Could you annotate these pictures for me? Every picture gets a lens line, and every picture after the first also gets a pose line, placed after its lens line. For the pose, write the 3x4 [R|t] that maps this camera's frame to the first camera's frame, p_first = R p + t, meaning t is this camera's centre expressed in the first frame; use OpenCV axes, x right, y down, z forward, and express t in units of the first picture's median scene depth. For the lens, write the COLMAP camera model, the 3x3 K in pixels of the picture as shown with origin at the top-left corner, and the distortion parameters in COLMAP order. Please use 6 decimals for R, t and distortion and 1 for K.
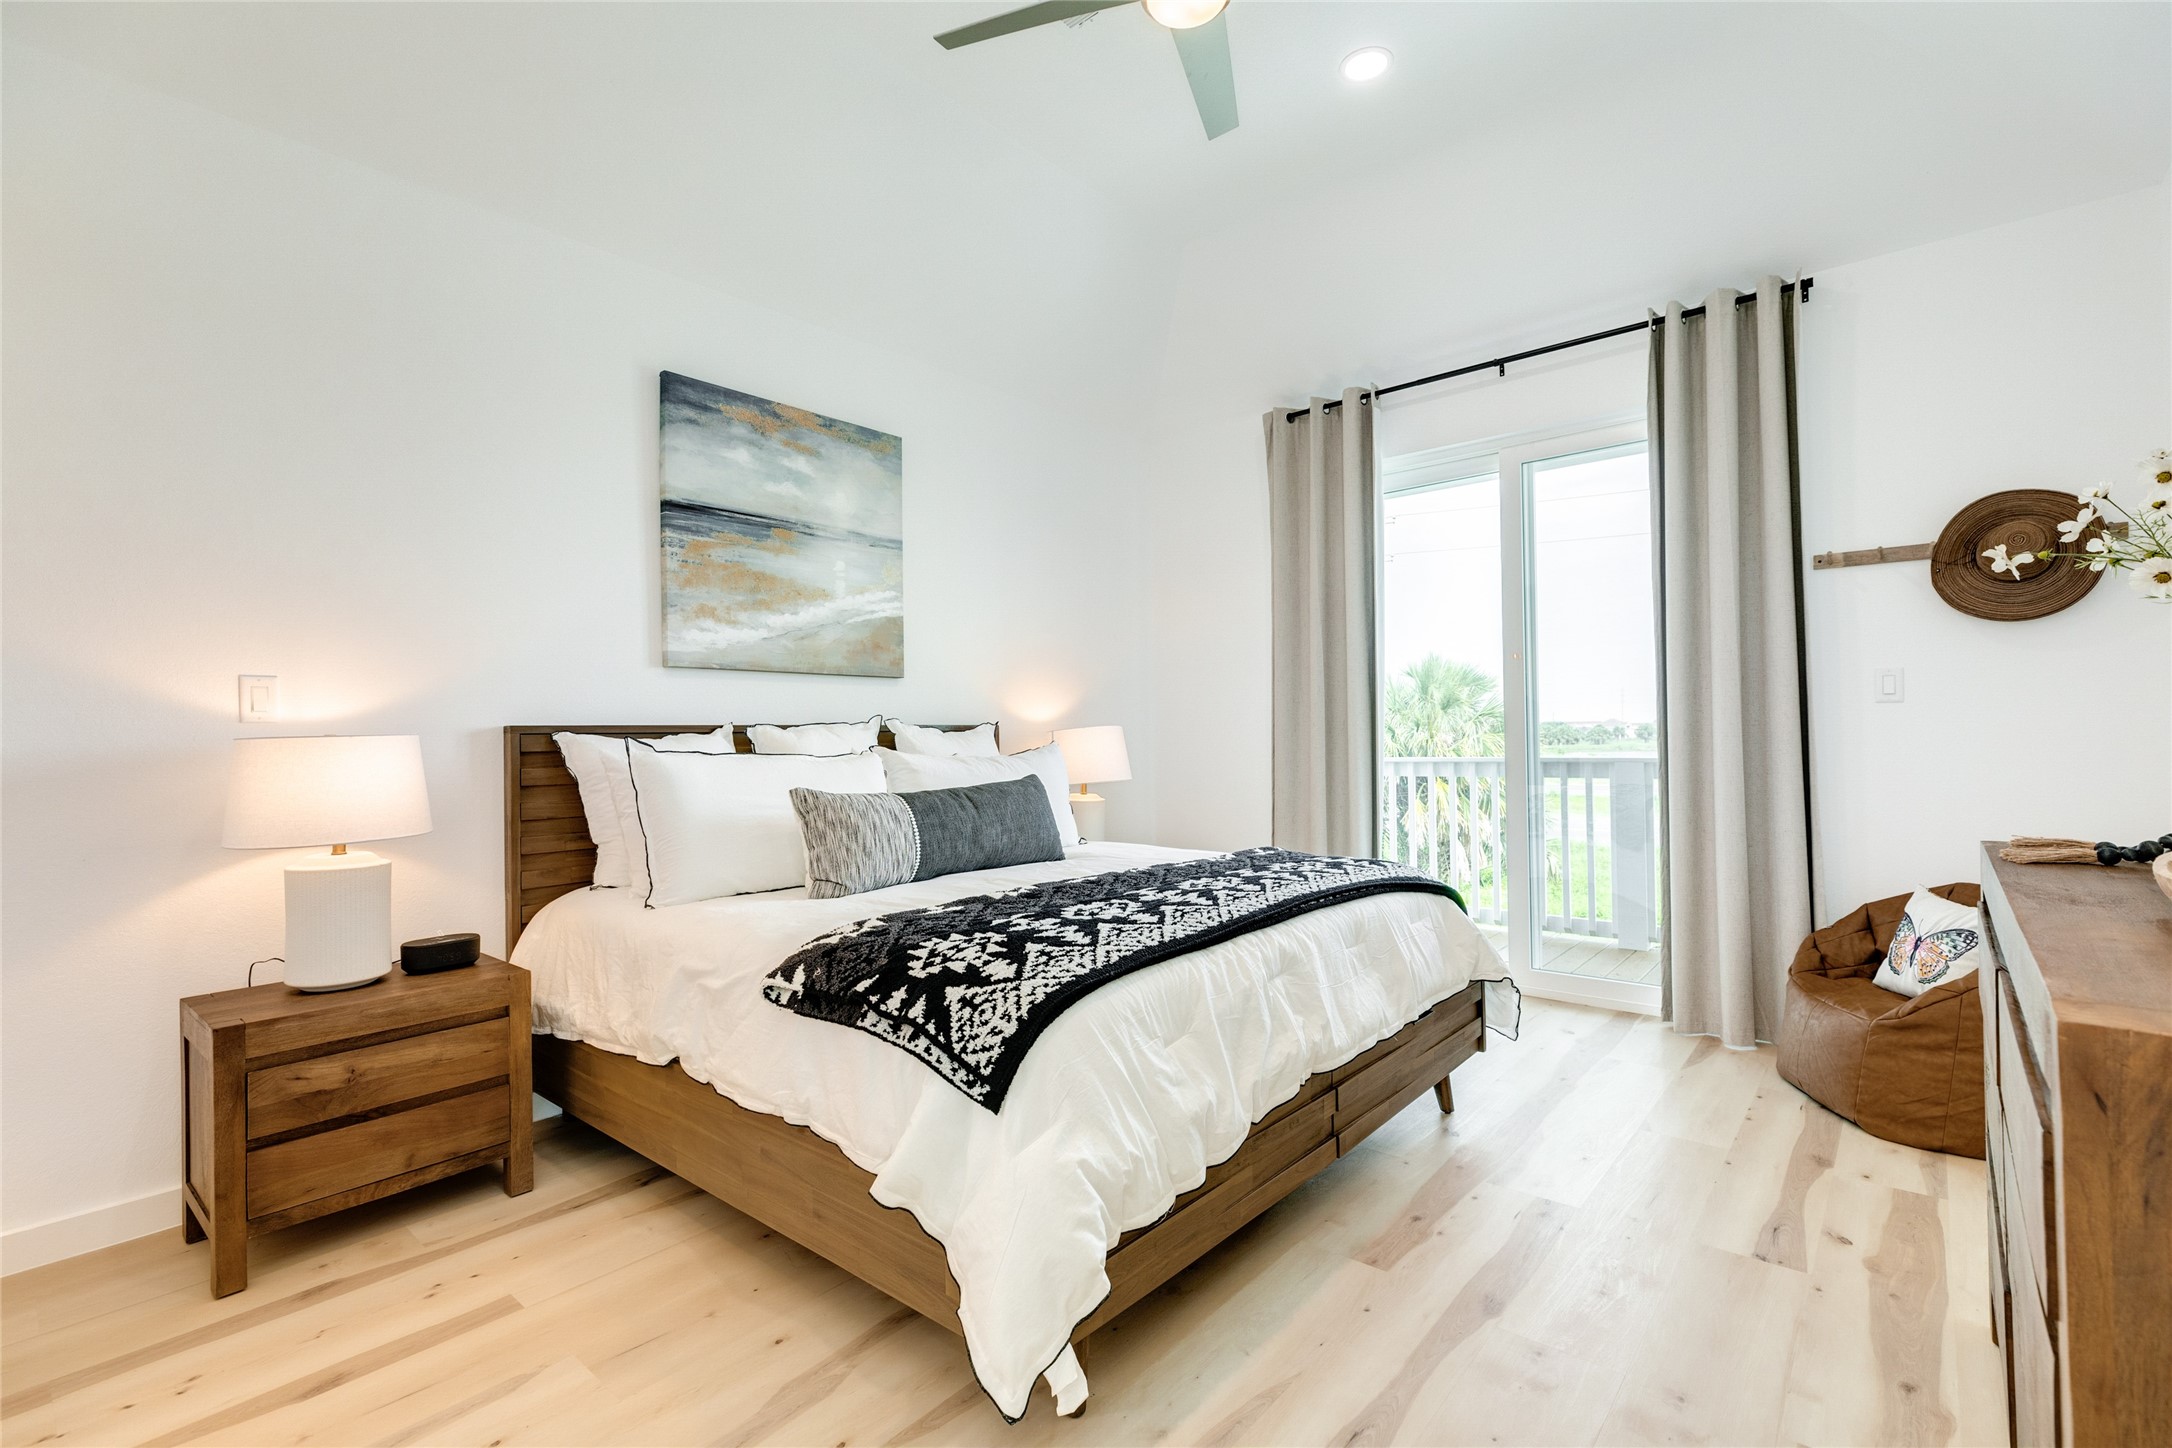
lens RADIAL K [[964.4, 0, 1083.4], [0, 964.4, 726.8], [0, 0, 1]] dist [0.003843, -0.000059]
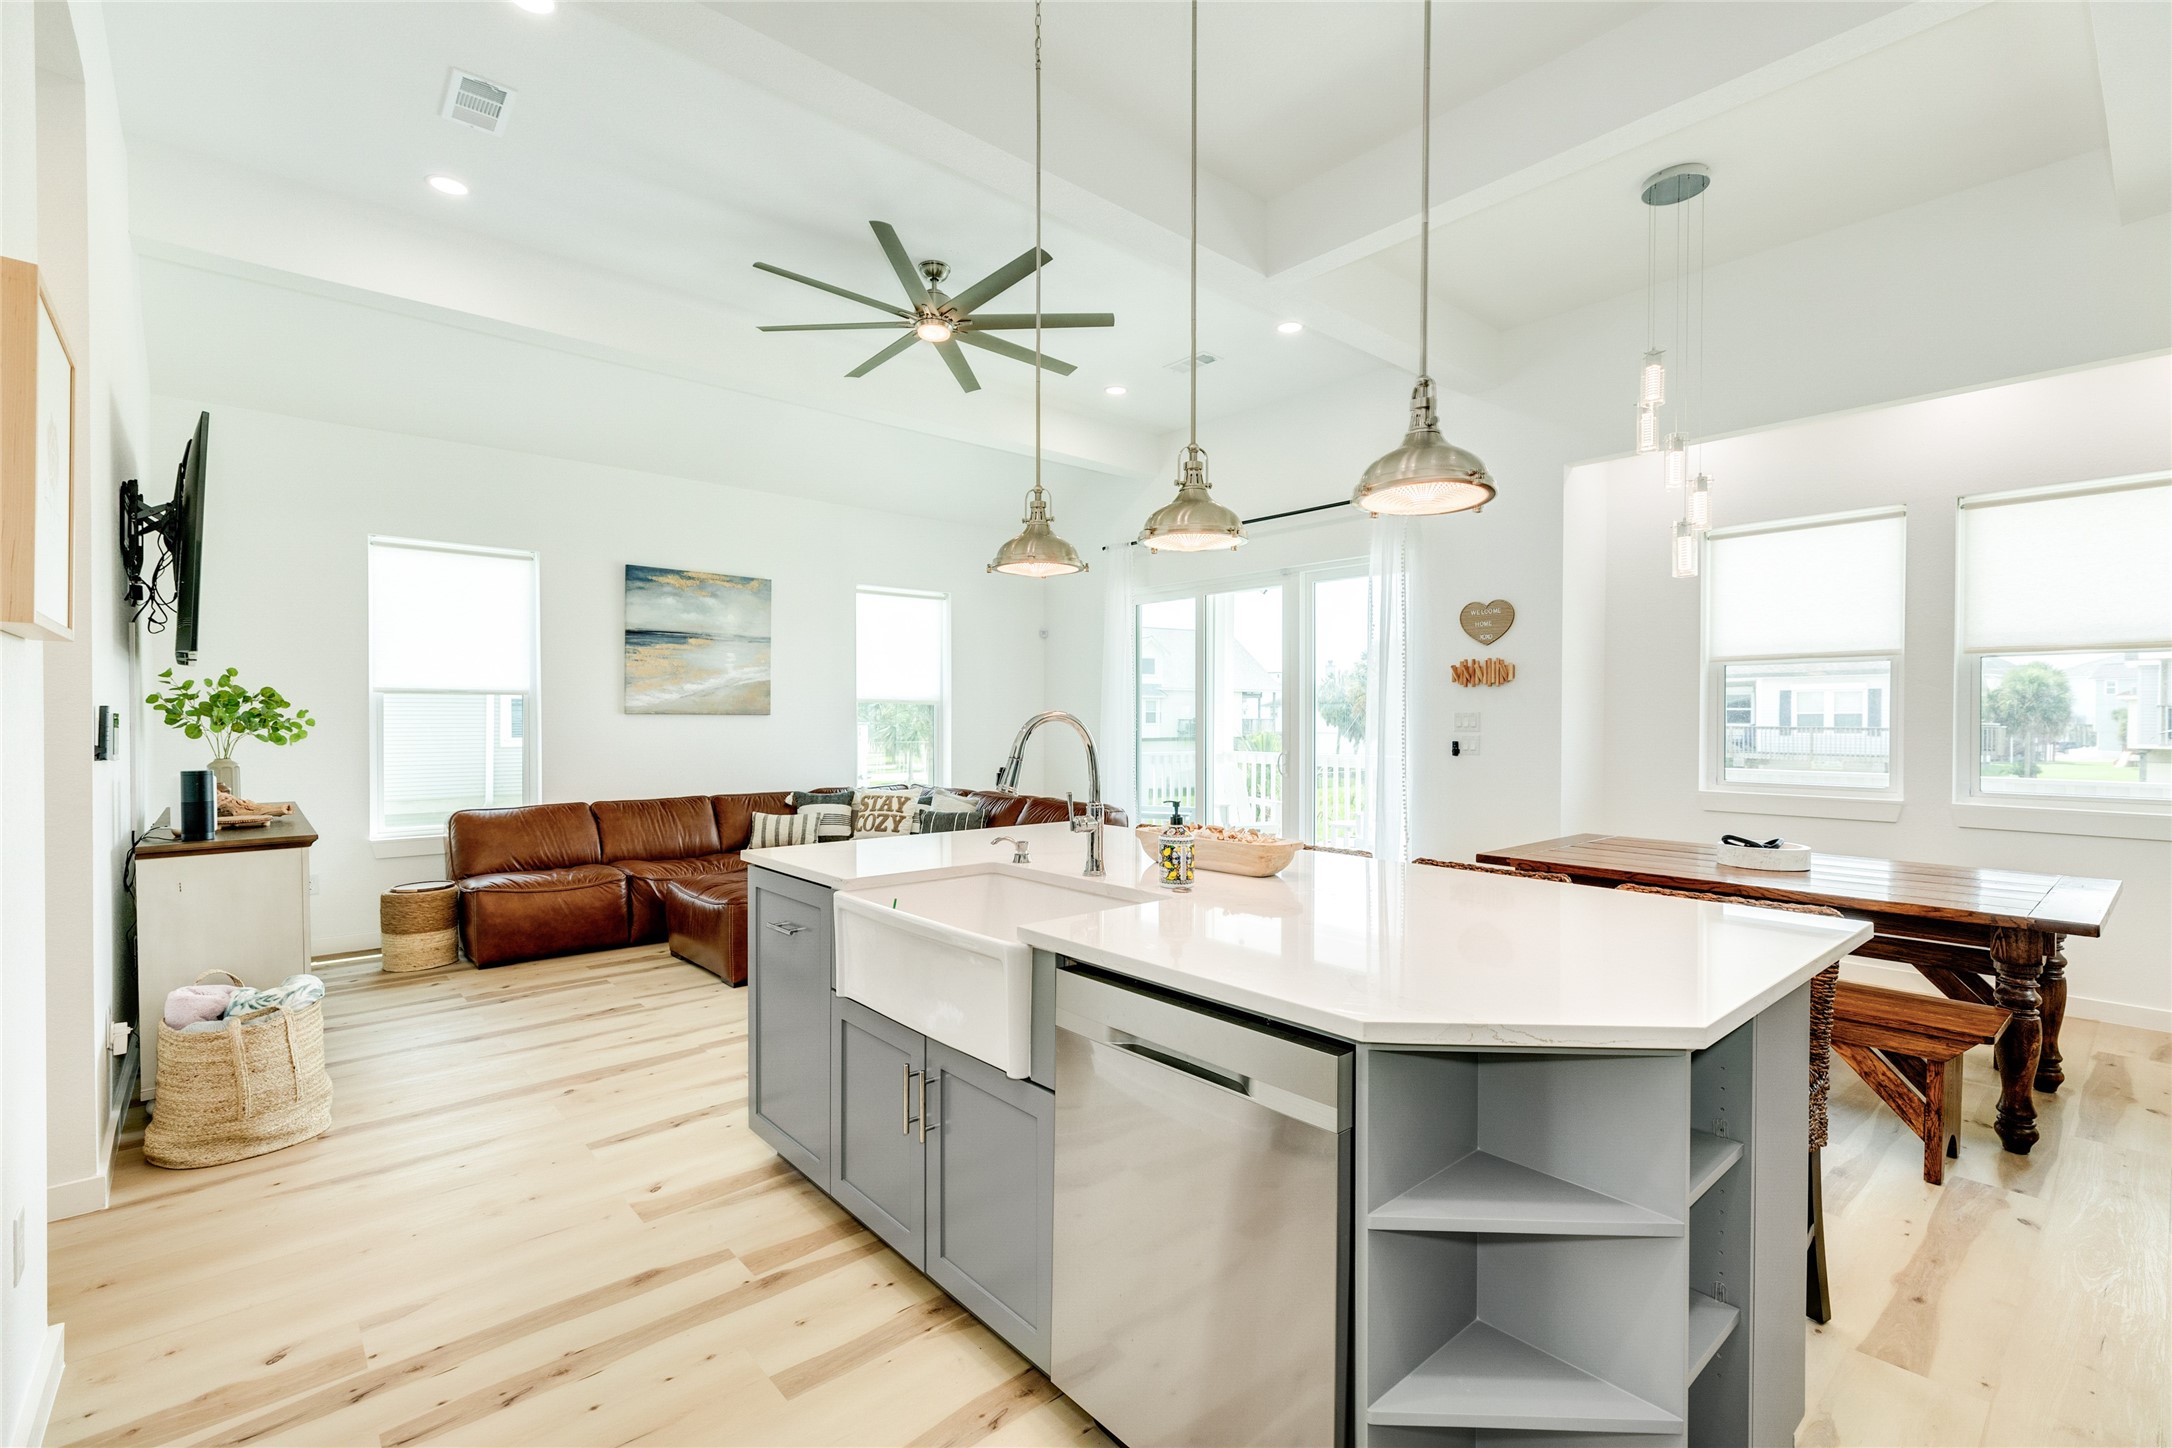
lens RADIAL K [[964.4, 0, 1083.4], [0, 964.4, 726.8], [0, 0, 1]] dist [0.003843, -0.000059]
pose [[0.990872, 0.018232, -0.133570, 0.713390], [-0.015294, 0.999619, 0.022988, -0.088960], [0.133938, -0.020736, 0.990773, -0.785528]]
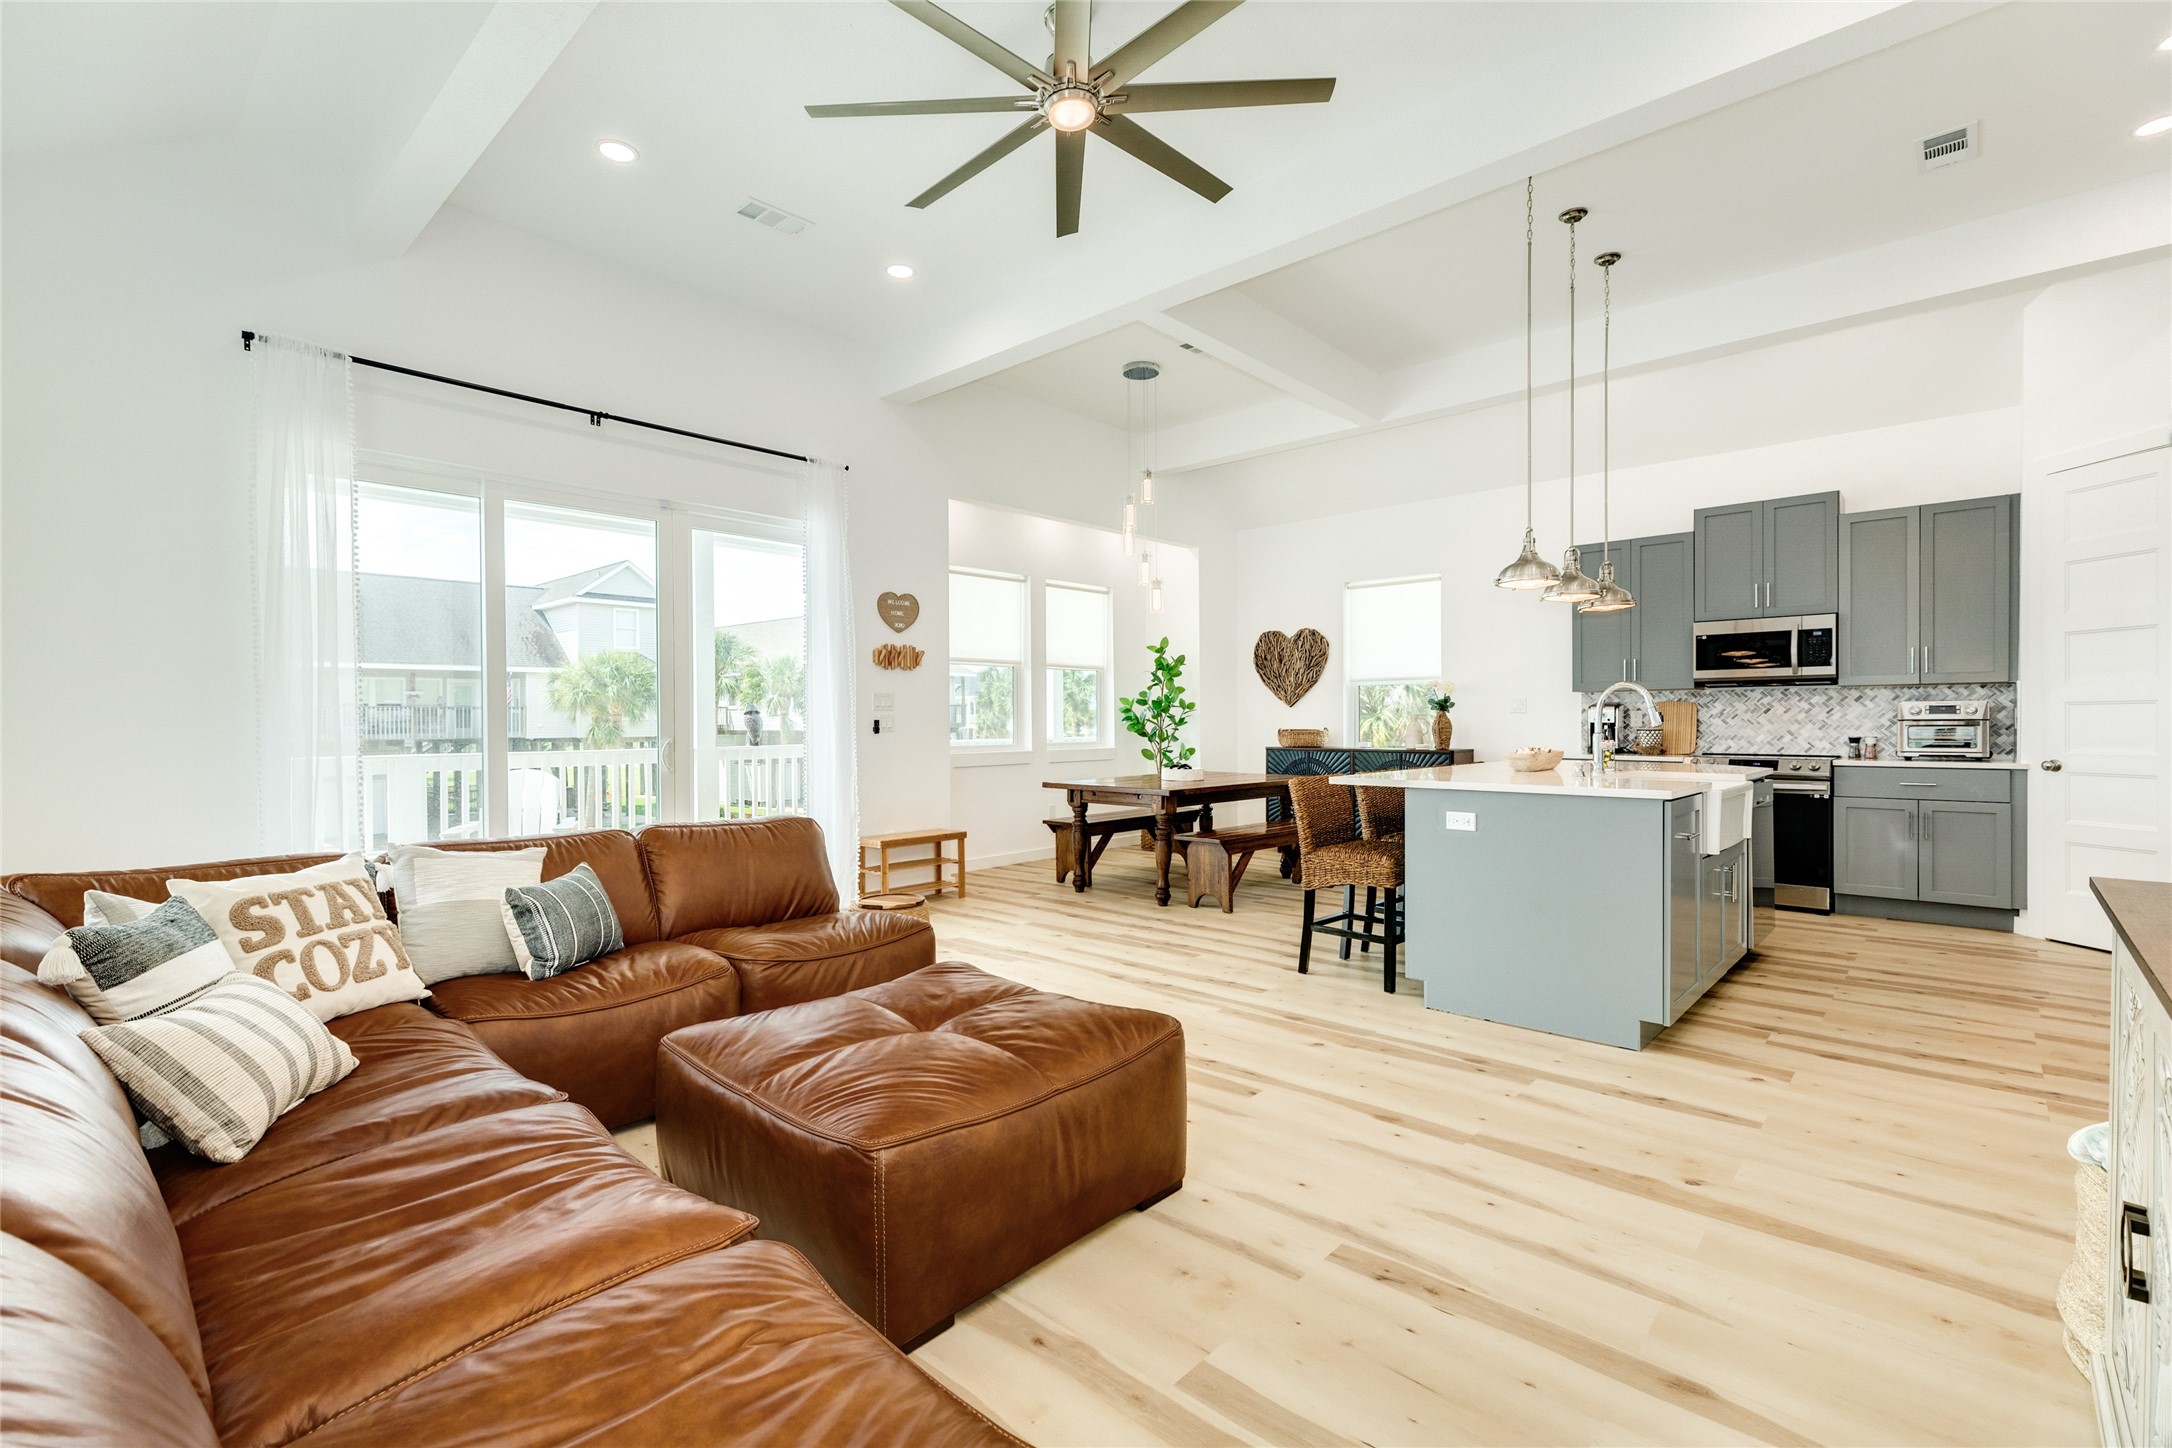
lens RADIAL K [[964.4, 0, 1083.4], [0, 964.4, 726.8], [0, 0, 1]] dist [0.003843, -0.000059]
pose [[0.030743, 0.006594, 0.999506, -0.640174], [-0.008120, 0.999947, -0.006347, -0.013738], [-0.999494, -0.007921, 0.030794, 0.526056]]
